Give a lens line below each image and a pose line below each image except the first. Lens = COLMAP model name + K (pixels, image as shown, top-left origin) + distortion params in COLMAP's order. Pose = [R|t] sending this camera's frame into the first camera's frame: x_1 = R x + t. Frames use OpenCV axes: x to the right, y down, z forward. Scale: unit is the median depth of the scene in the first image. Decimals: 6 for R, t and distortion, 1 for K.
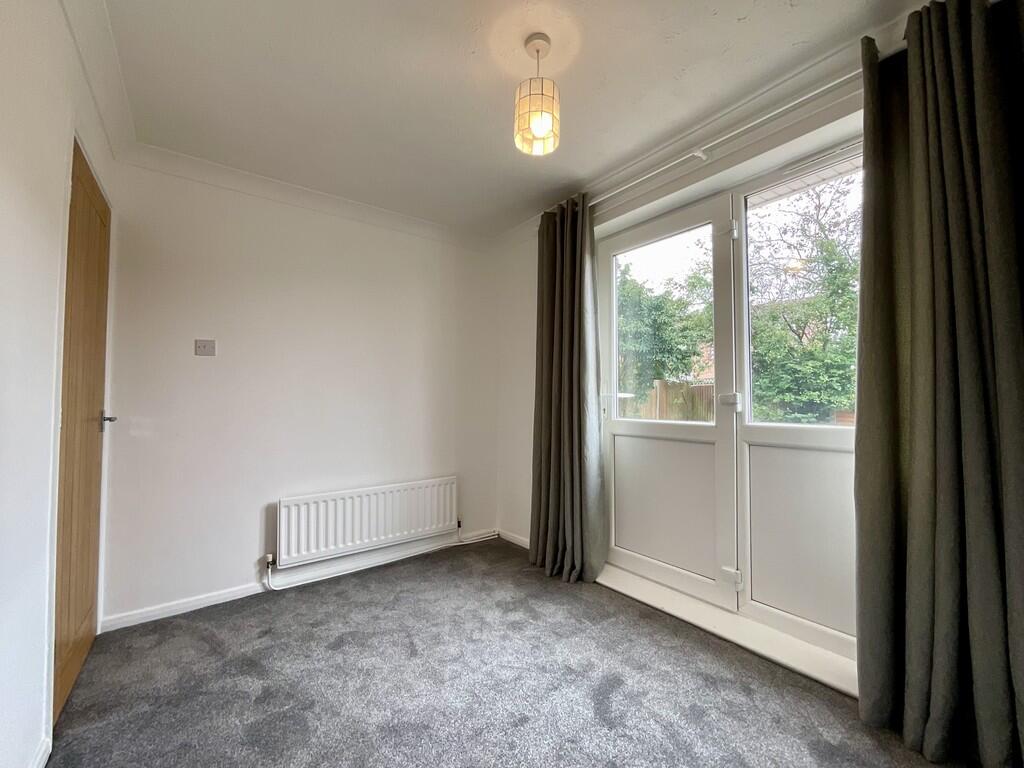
lens RADIAL K [[419.7, 0, 514.1], [0, 419.7, 384.0], [0, 0, 1]] dist [-0.002632, 0.000065]
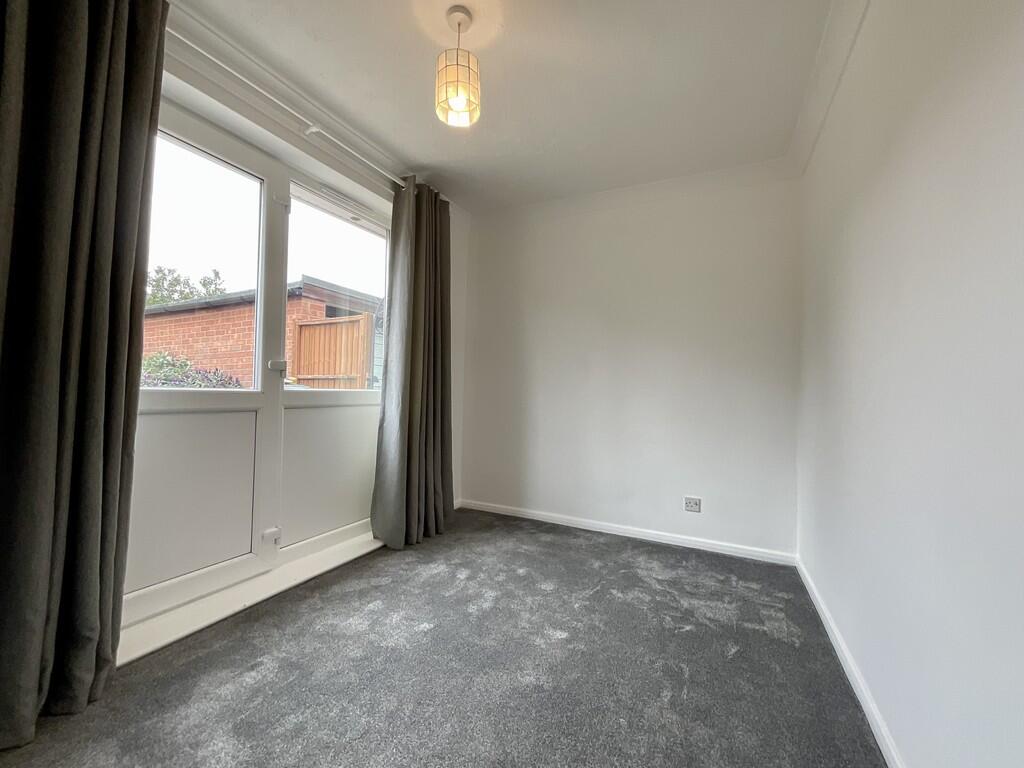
lens RADIAL K [[419.7, 0, 514.1], [0, 419.7, 384.0], [0, 0, 1]] dist [-0.002632, 0.000065]
pose [[-0.466579, -0.001755, 0.884478, -0.744115], [-0.064490, 0.997404, -0.032041, 0.081468], [-0.882125, -0.071990, -0.465481, 1.062311]]
